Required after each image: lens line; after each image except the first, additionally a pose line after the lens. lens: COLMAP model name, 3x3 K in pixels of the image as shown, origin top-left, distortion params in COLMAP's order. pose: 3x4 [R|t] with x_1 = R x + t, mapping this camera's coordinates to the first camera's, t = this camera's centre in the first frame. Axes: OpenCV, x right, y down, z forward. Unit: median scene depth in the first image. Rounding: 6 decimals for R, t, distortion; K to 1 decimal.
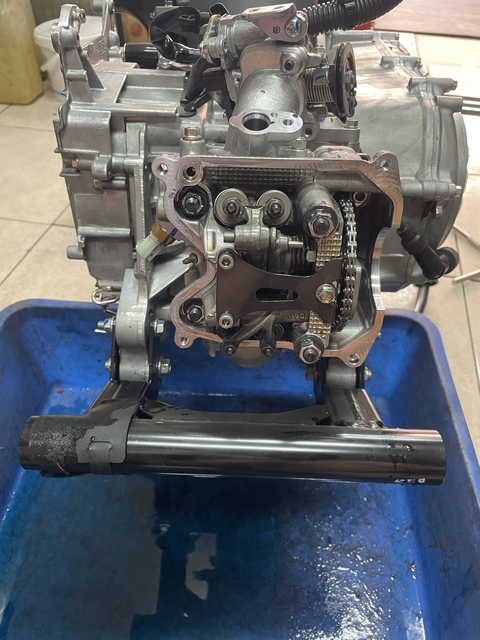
lens RADIAL K [[488.4, 0, 243.2], [0, 488.4, 319.9], [0, 0, 1]] dist [0.074381, -0.111967]
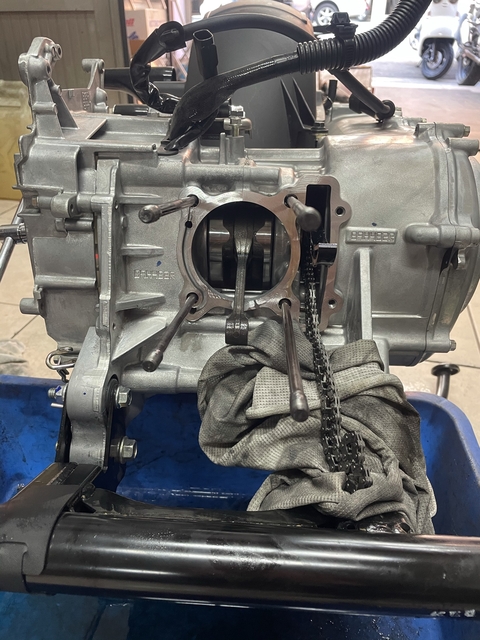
lens RADIAL K [[488.4, 0, 241.3], [0, 488.4, 318.7], [0, 0, 1]] dist [0.074381, -0.111967]
pose [[0.999556, 0.011590, -0.027460, 0.047964], [-0.017287, 0.975941, -0.217349, 0.066474], [0.024280, 0.217728, 0.975708, 0.197662]]
